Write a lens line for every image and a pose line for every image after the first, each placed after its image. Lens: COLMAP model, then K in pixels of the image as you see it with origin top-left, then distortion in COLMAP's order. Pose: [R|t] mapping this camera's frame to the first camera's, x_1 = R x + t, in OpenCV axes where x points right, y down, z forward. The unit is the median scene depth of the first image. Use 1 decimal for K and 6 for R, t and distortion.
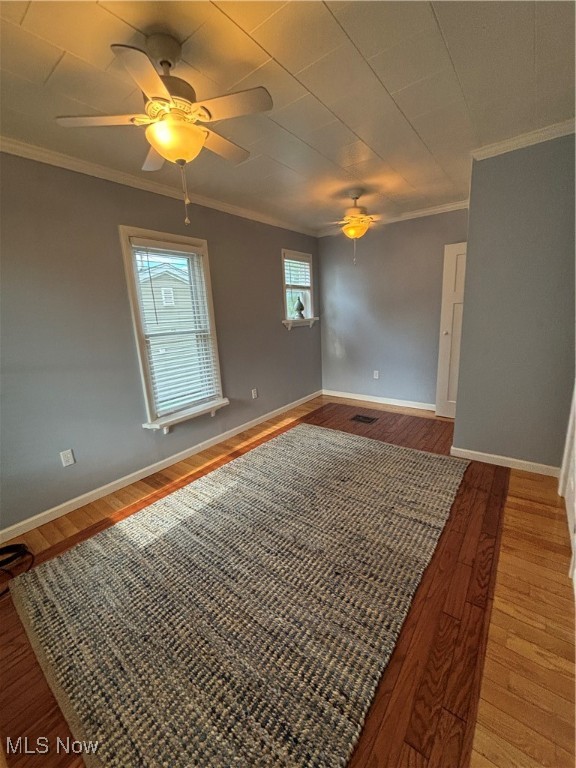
lens RADIAL K [[309.8, 0, 288.0], [0, 309.8, 384.0], [0, 0, 1]] dist [0.001536, -0.000175]
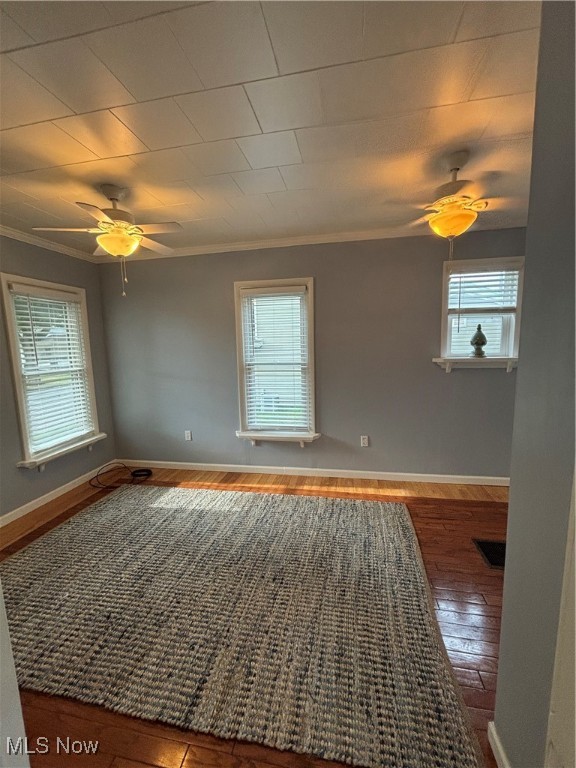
lens RADIAL K [[309.8, 0, 288.0], [0, 309.8, 384.0], [0, 0, 1]] dist [0.001536, -0.000175]
pose [[0.448955, 0.159663, -0.879174, 0.636151], [-0.200087, 0.976886, 0.075233, -0.176475], [0.870864, 0.142135, 0.470524, 0.490670]]
